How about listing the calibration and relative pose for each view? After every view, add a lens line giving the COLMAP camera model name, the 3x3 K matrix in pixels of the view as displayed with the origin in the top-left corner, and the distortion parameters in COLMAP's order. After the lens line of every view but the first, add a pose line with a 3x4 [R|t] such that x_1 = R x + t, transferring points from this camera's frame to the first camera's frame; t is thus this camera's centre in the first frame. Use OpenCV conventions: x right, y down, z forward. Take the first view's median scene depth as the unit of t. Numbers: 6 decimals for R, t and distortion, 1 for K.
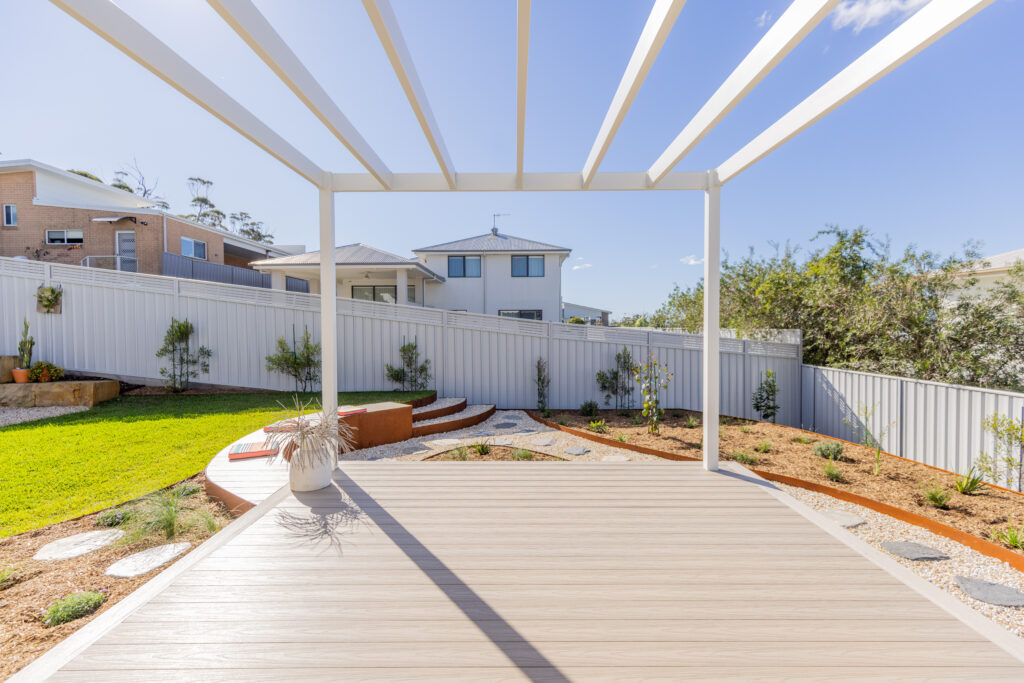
lens RADIAL K [[468.1, 0, 512.5], [0, 468.1, 337.5], [0, 0, 1]] dist [0.007646, 0.000282]
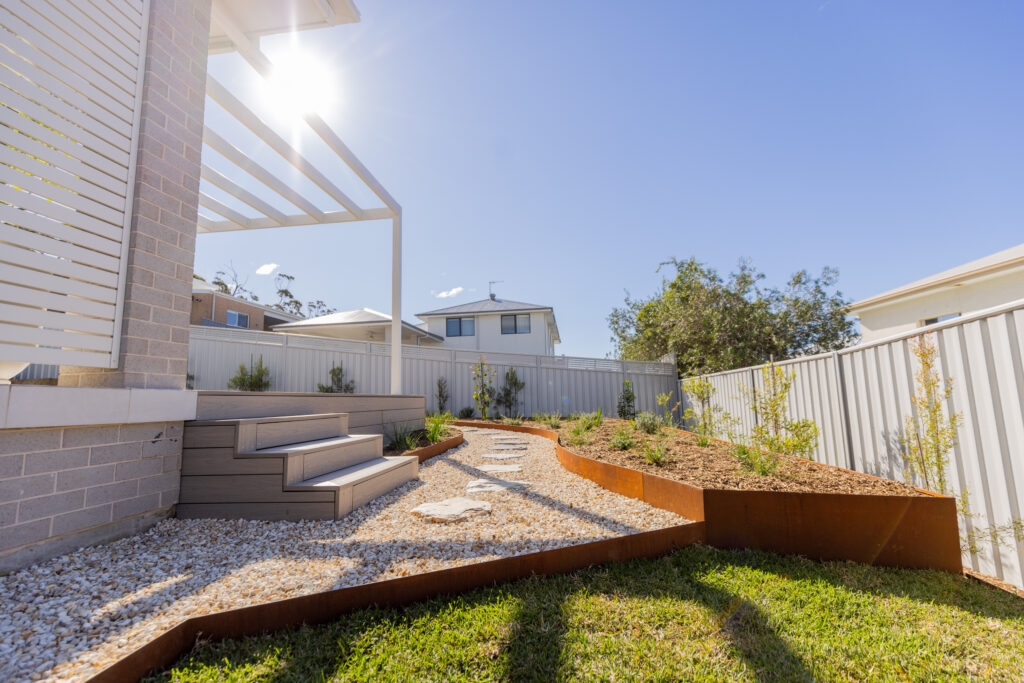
lens RADIAL K [[458.3, 0, 512.0], [0, 458.3, 341.5], [0, 0, 1]] dist [0.003795, 0.000263]
pose [[0.990495, -0.038541, -0.132039, 0.165965], [0.017765, 0.987747, -0.155050, 0.057881], [0.136397, 0.151231, 0.979043, -0.066500]]
